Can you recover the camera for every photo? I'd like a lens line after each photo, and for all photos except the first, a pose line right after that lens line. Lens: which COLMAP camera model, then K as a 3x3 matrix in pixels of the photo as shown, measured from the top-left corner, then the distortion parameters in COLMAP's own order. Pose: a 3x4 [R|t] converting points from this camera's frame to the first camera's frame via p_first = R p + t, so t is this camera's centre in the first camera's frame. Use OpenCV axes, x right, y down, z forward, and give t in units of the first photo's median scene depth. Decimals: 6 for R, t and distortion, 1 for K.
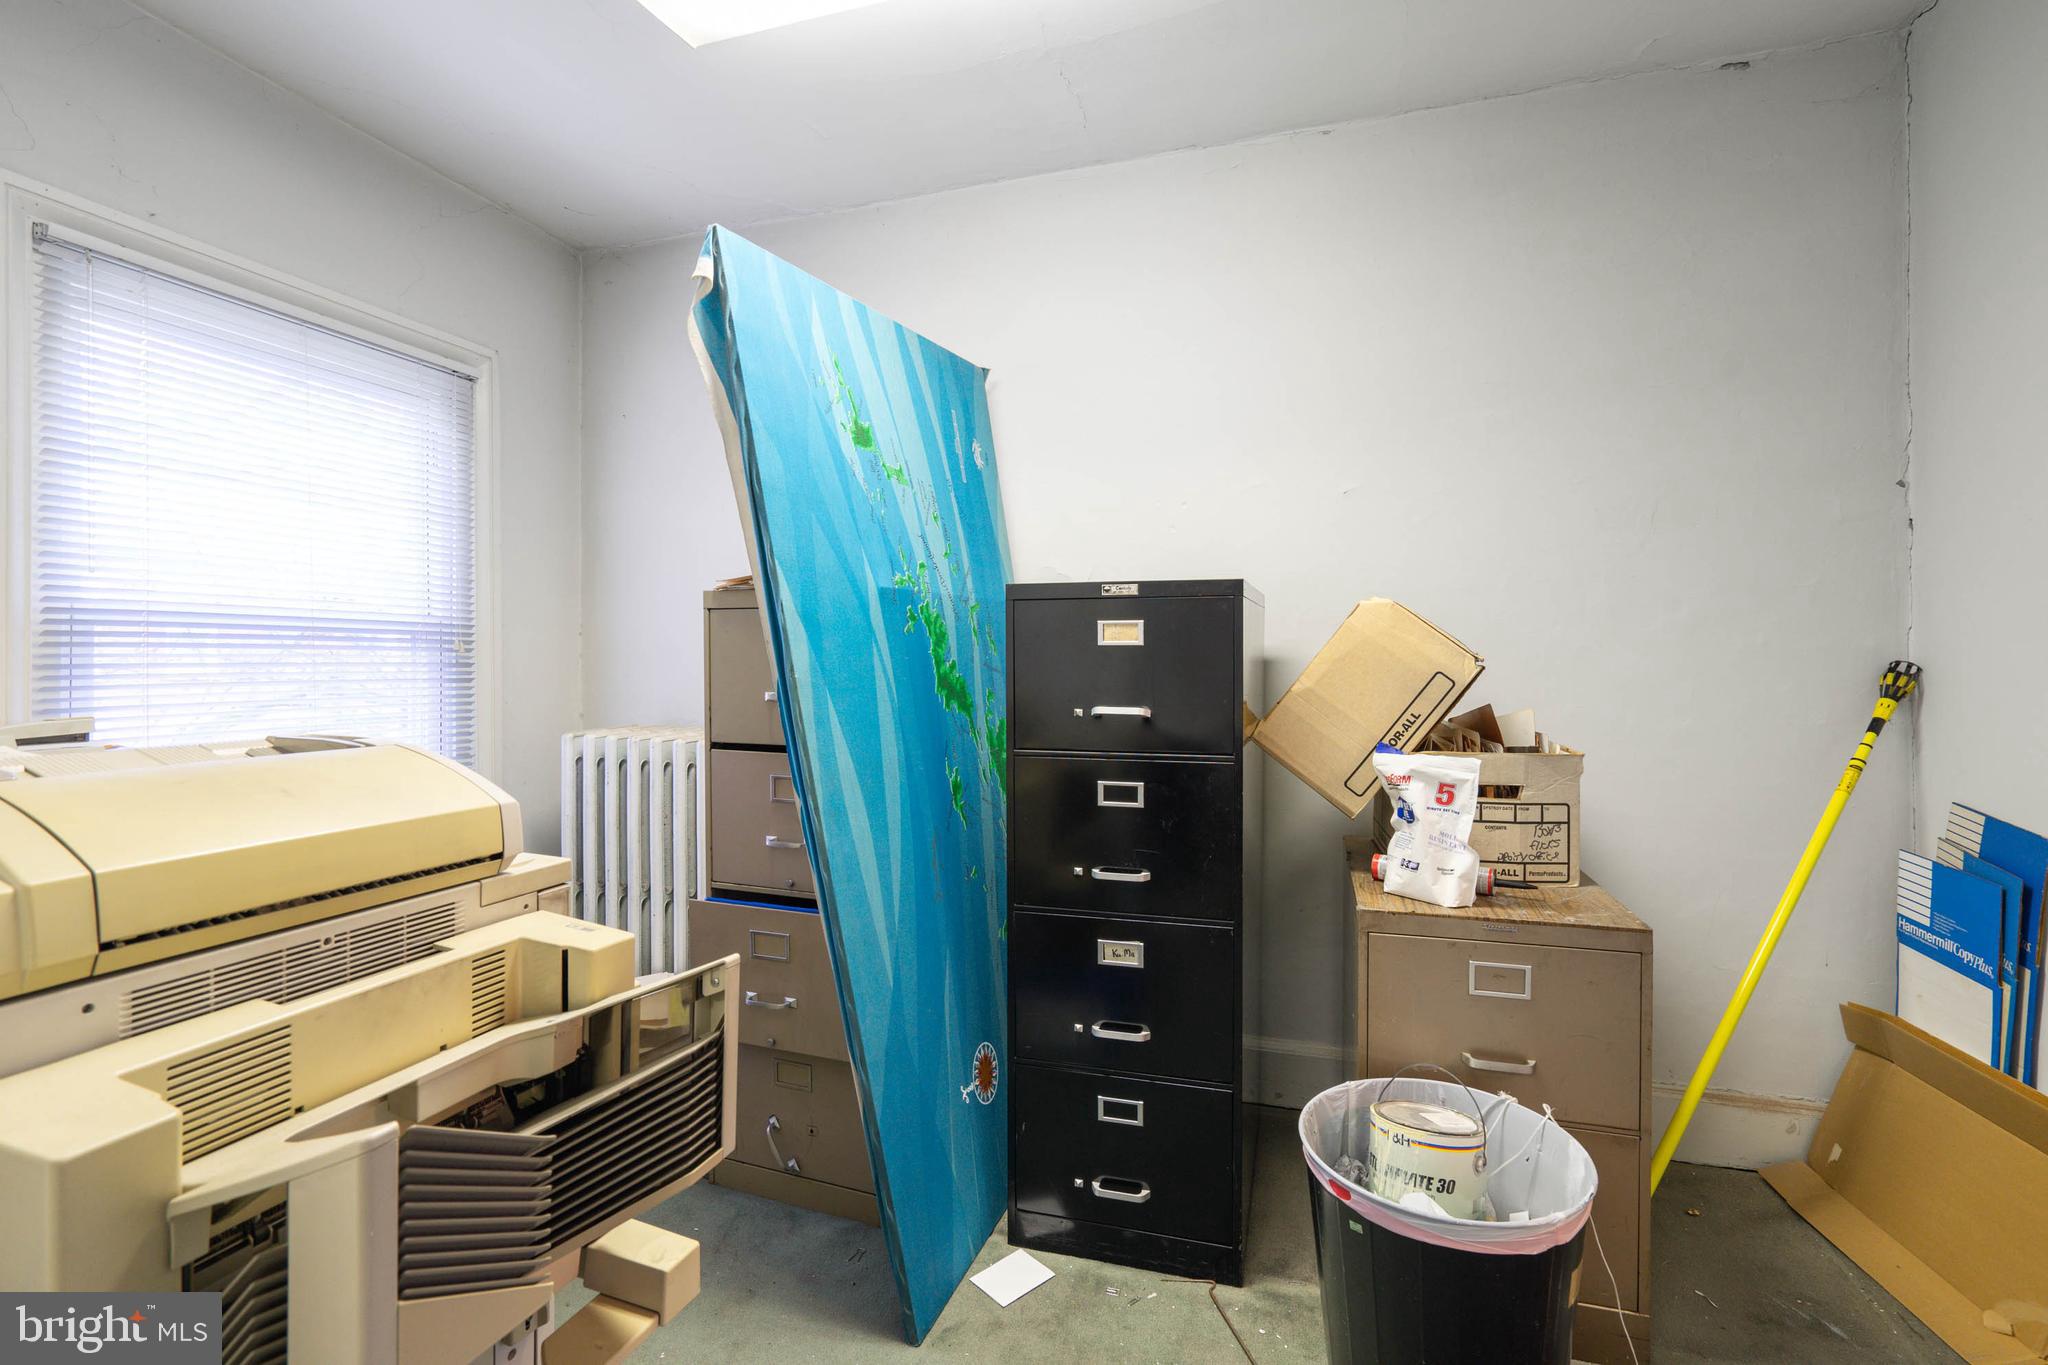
lens RADIAL K [[945.9, 0, 1028.1], [0, 945.9, 682.5], [0, 0, 1]] dist [0.003790, 0.000769]
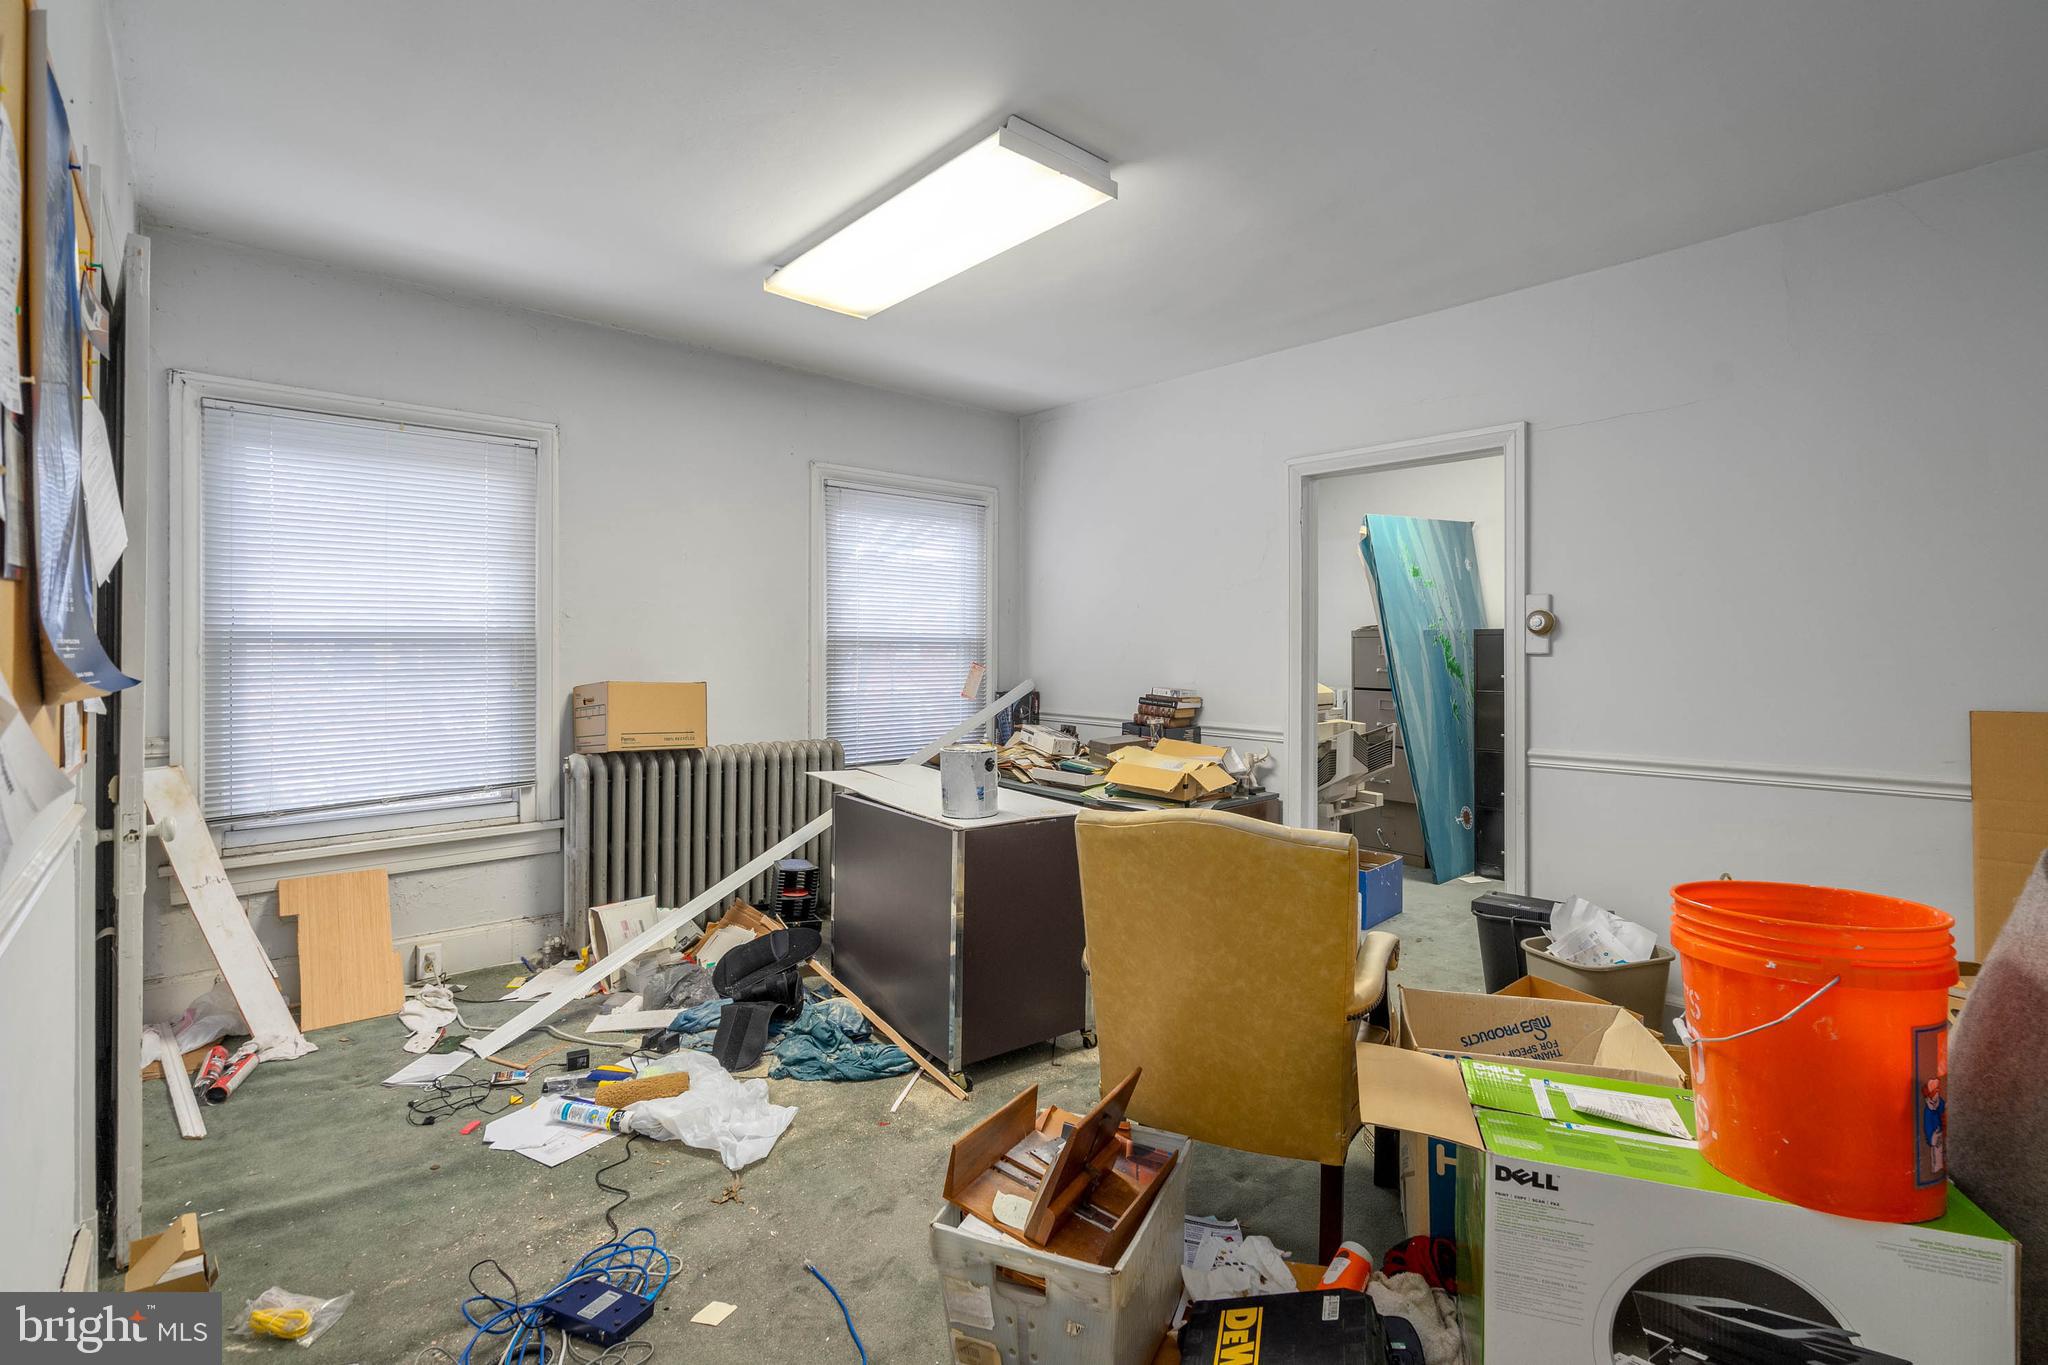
lens RADIAL K [[945.9, 0, 1022.3], [0, 945.9, 671.7], [0, 0, 1]] dist [0.003790, 0.000769]
pose [[0.862474, 0.001375, -0.506099, 0.217427], [-0.004264, 0.999981, -0.004549, 0.034508], [0.506083, 0.006082, 0.862463, -1.855665]]
